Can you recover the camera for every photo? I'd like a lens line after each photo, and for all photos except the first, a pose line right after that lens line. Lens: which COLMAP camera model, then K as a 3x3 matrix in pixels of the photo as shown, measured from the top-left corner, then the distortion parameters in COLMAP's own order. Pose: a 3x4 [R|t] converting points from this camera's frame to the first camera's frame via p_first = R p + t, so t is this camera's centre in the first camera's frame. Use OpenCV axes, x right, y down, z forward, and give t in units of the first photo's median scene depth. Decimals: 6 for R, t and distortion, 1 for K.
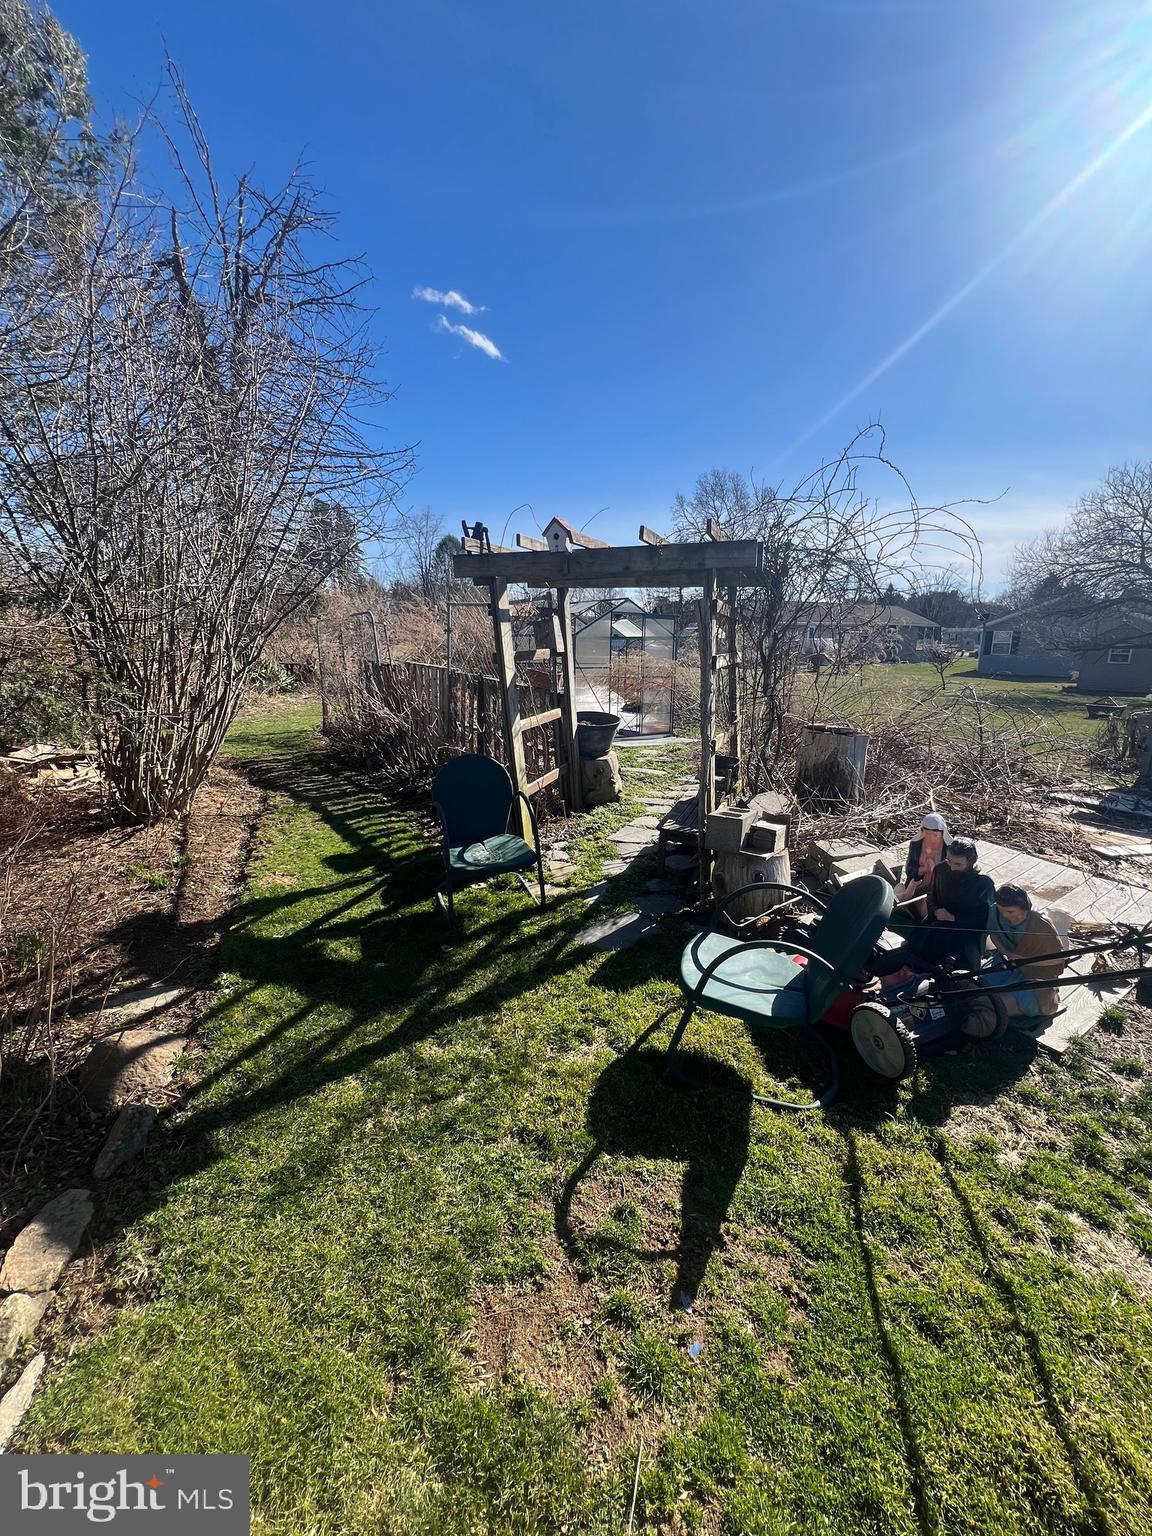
lens RADIAL K [[614.7, 0, 582.7], [0, 614.7, 764.2], [0, 0, 1]] dist [-0.003044, -0.000007]
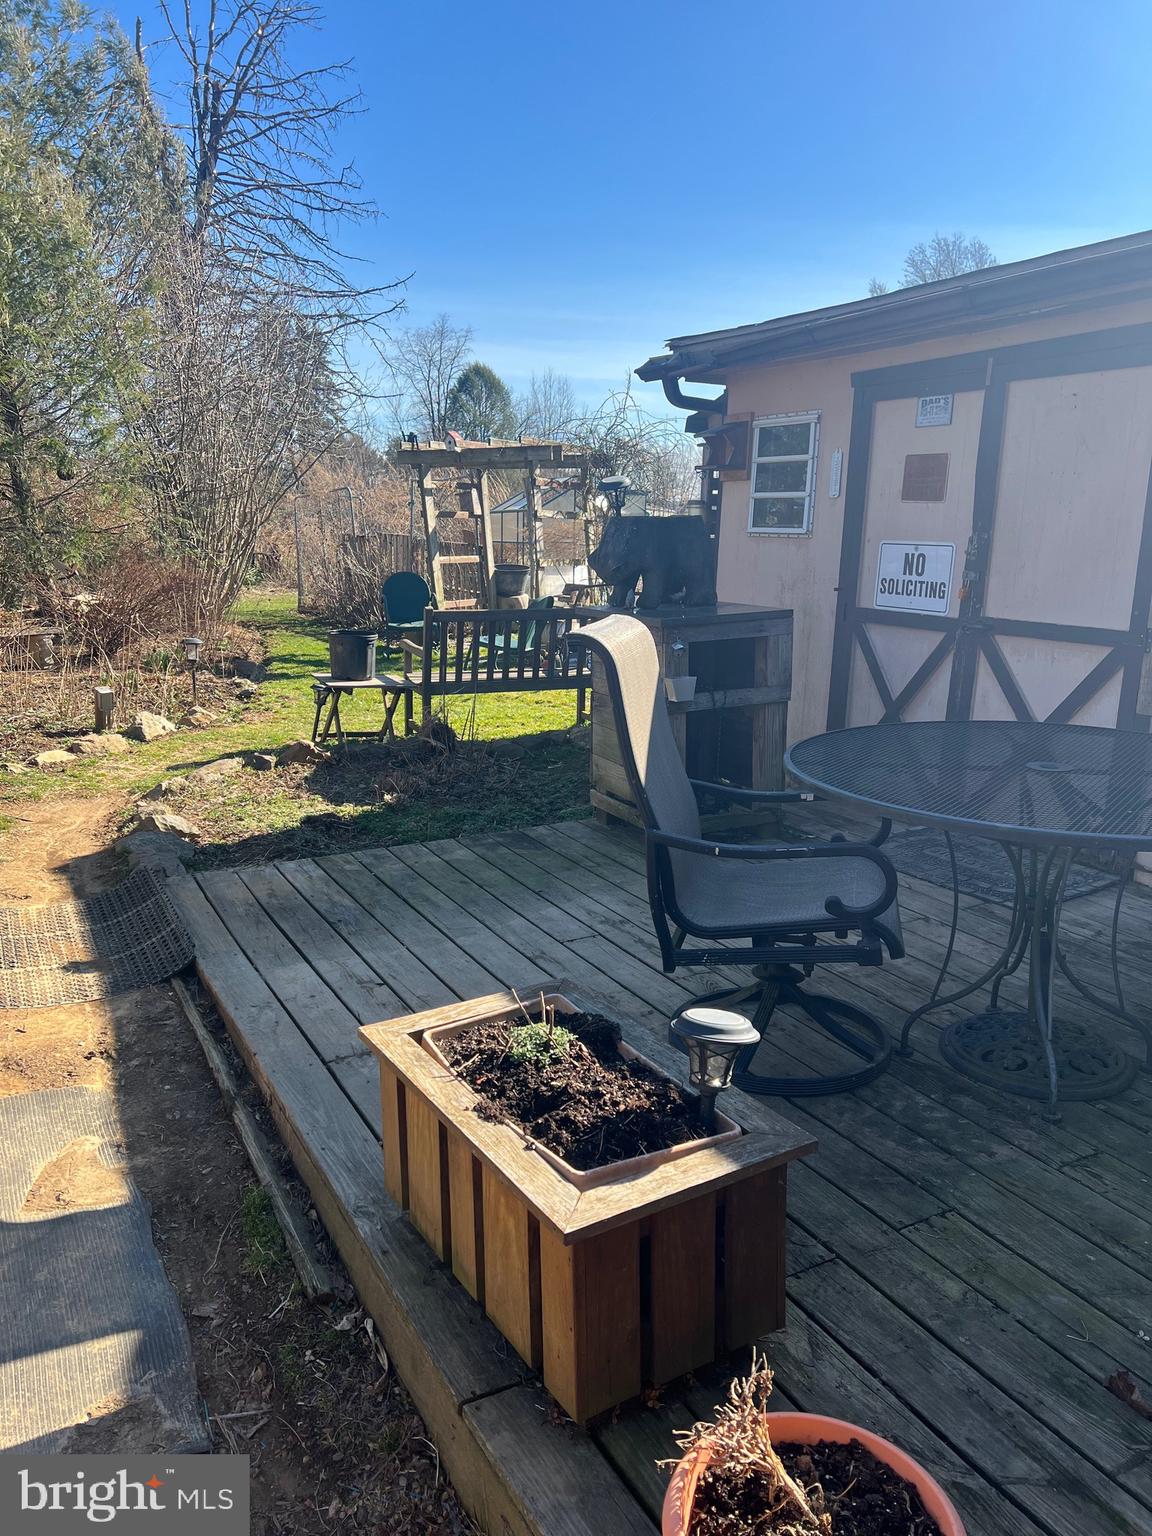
lens RADIAL K [[1153.7, 0, 576.0], [0, 1153.7, 768.0], [0, 0, 1]] dist [0.137677, -0.244148]
pose [[0.990116, 0.020688, -0.138716, 0.273021], [-0.021609, 0.999753, -0.005137, 0.195551], [0.138575, 0.008084, 0.990319, -0.769533]]
